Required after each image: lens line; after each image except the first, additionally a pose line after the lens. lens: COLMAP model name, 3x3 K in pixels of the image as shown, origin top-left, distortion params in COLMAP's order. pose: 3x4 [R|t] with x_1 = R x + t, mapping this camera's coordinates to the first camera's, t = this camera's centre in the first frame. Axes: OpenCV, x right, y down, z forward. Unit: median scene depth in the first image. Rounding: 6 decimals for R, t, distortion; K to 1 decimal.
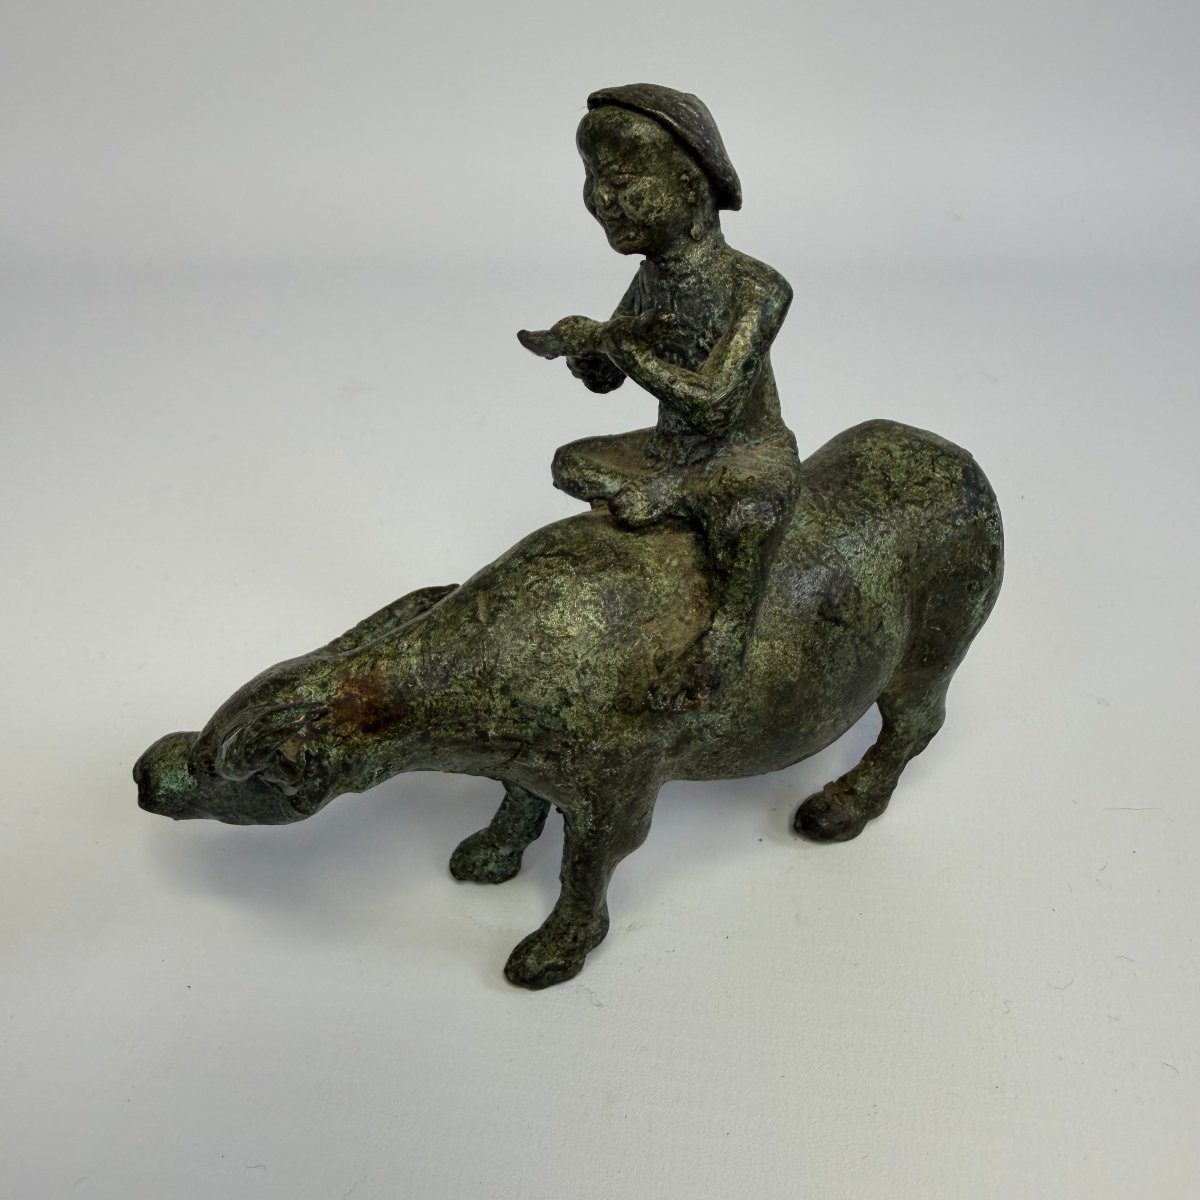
lens RADIAL K [[1167.9, 0, 592.7], [0, 1167.9, 509.7], [0, 0, 1]] dist [0.006900, 0.011412]
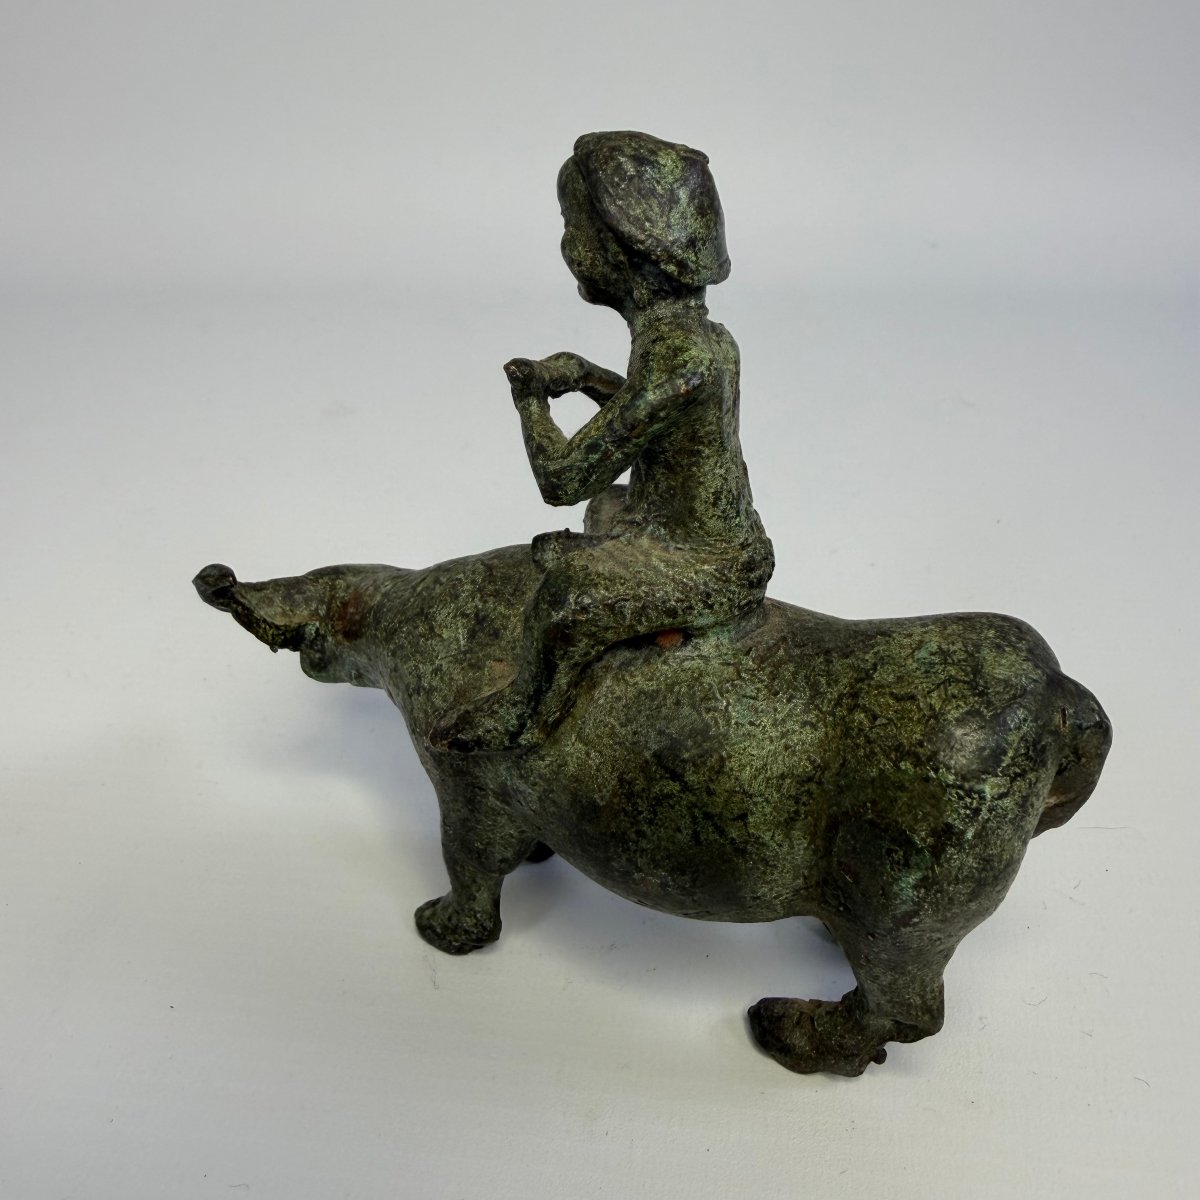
lens RADIAL K [[1167.9, 0, 592.7], [0, 1167.9, 509.7], [0, 0, 1]] dist [0.006900, 0.011412]
pose [[0.574094, 0.361881, -0.734478, 0.780259], [-0.350892, 0.919220, 0.178634, -0.229677], [0.739791, 0.155170, 0.654700, 0.387624]]
